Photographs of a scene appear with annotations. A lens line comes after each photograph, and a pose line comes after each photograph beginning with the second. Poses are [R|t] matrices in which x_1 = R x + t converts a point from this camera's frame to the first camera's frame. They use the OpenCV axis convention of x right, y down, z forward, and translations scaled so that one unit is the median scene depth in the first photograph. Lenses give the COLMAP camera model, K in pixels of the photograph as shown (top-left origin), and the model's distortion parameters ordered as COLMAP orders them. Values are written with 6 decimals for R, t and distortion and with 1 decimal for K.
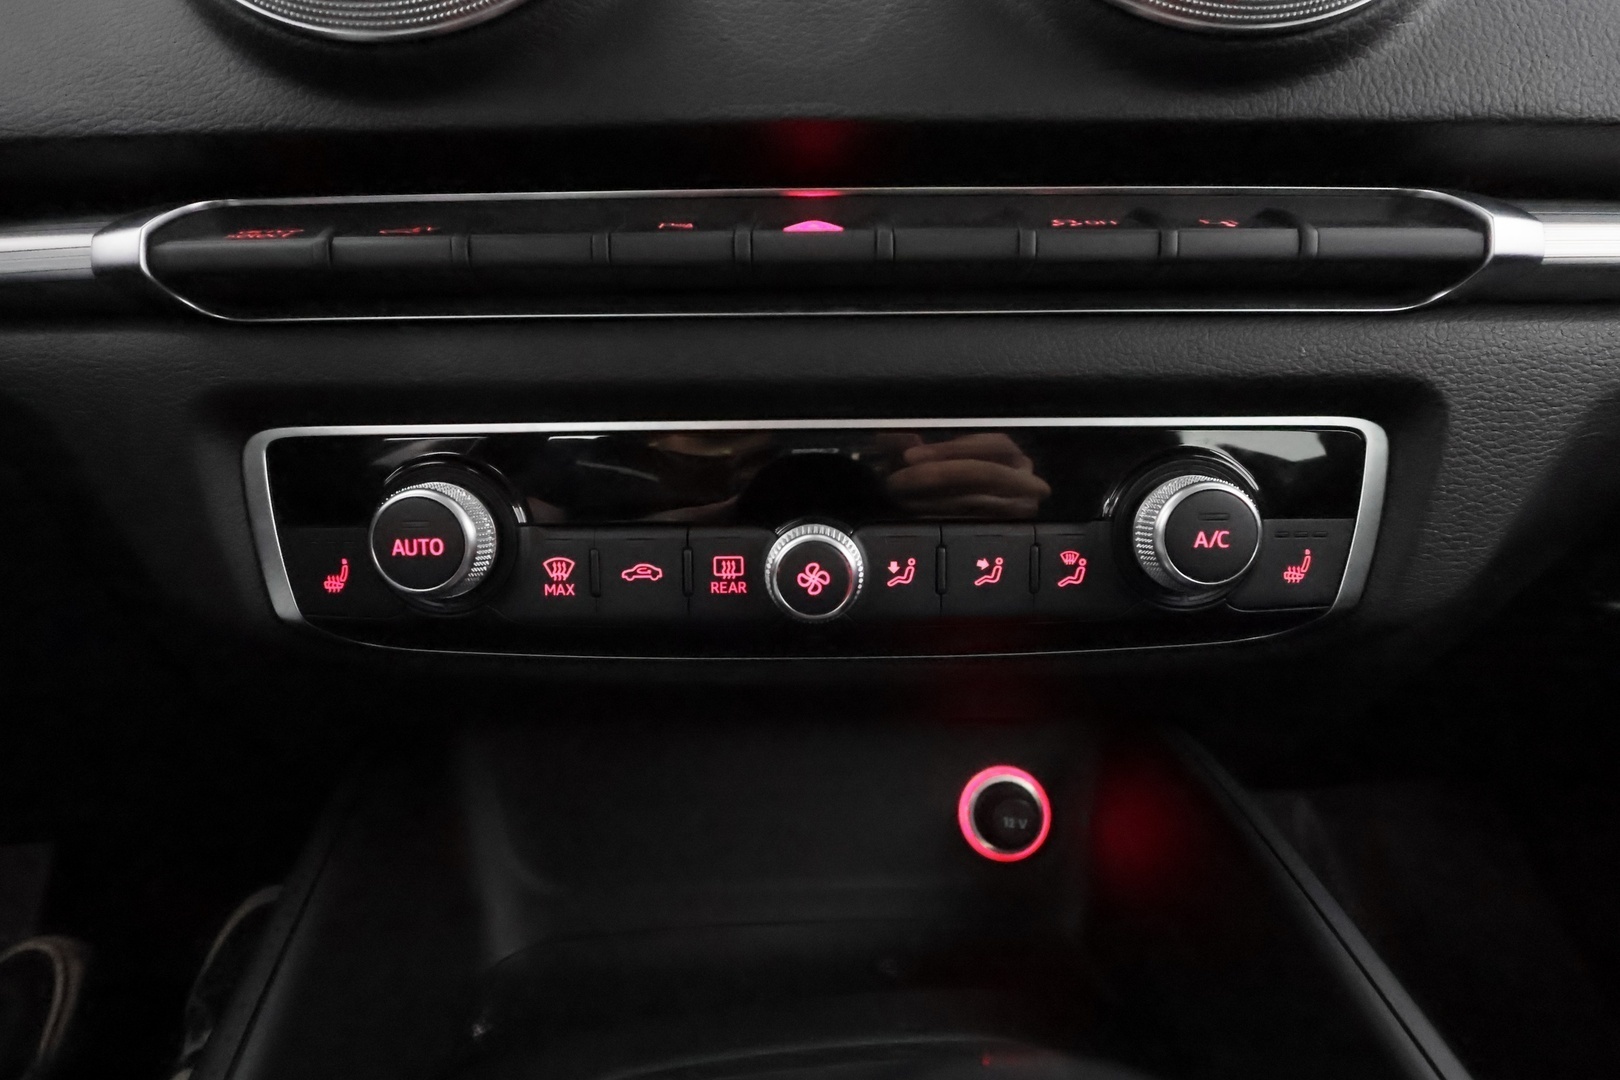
lens RADIAL K [[753.0, 0, 810.0], [0, 753.0, 540.0], [0, 0, 1]] dist [0.002036, -0.000359]
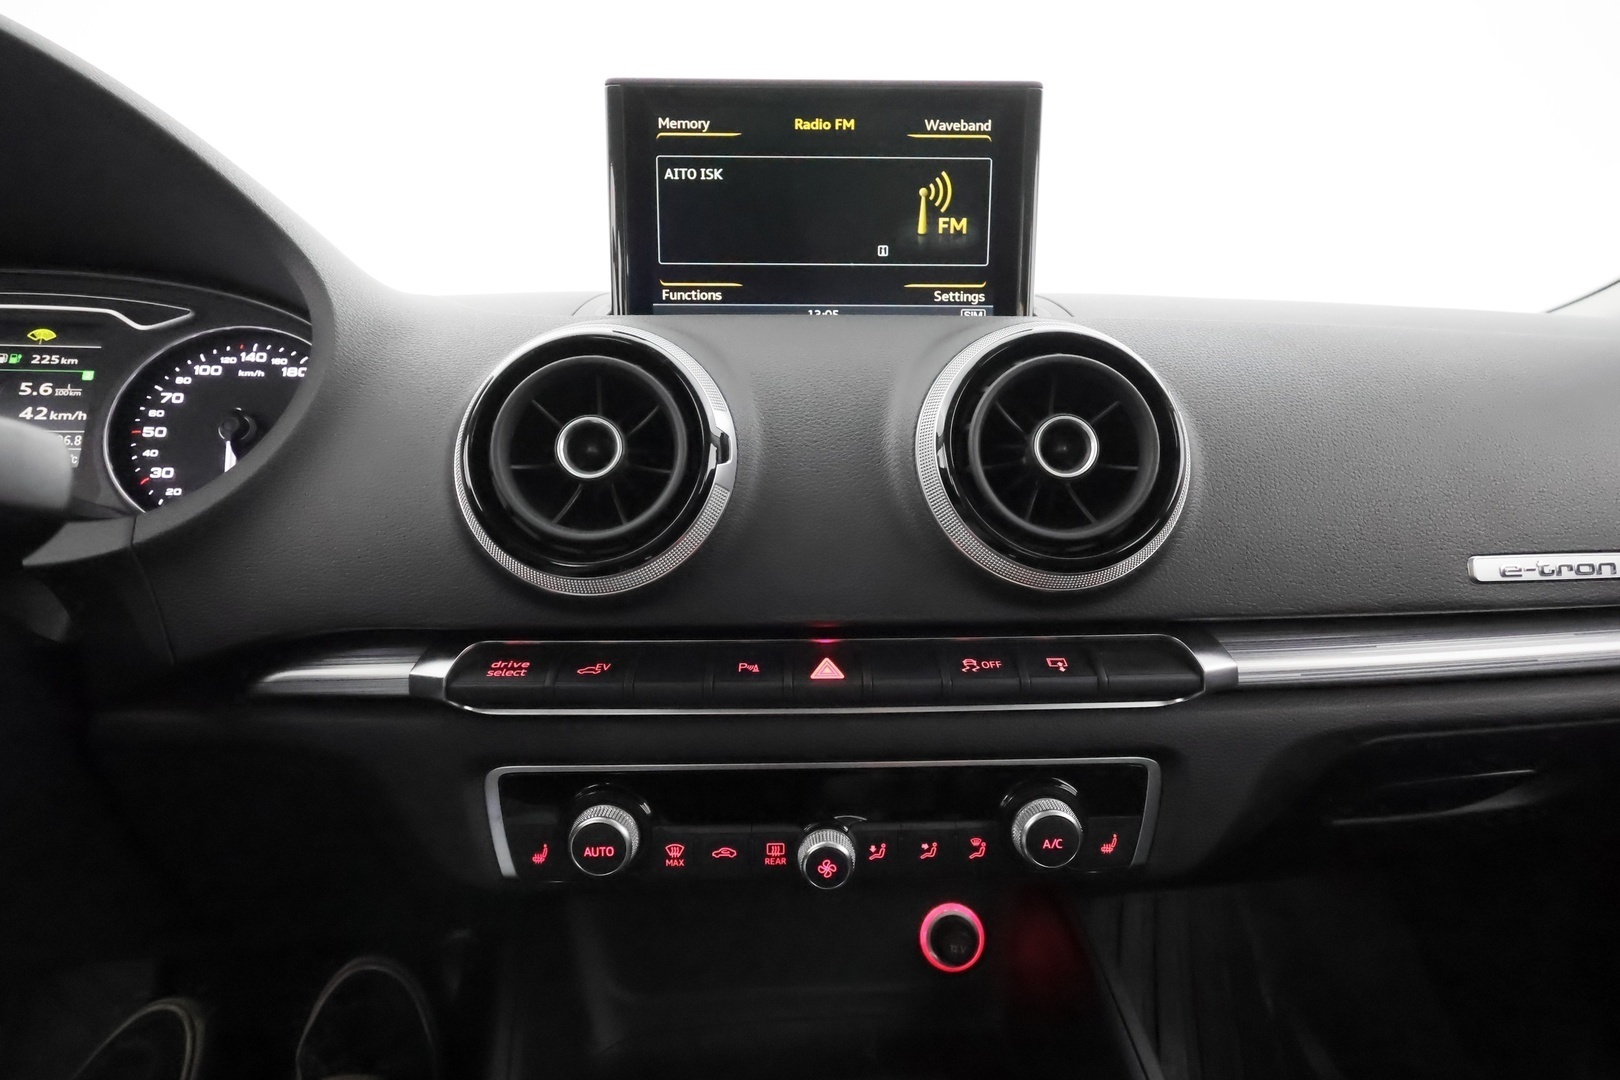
lens RADIAL K [[753.0, 0, 810.0], [0, 753.0, 540.0], [0, 0, 1]] dist [0.002036, -0.000359]
pose [[0.999752, -0.001270, 0.022251, -0.067520], [0.001104, 0.999971, 0.007506, -0.671287], [-0.022260, -0.007479, 0.999724, -0.689210]]
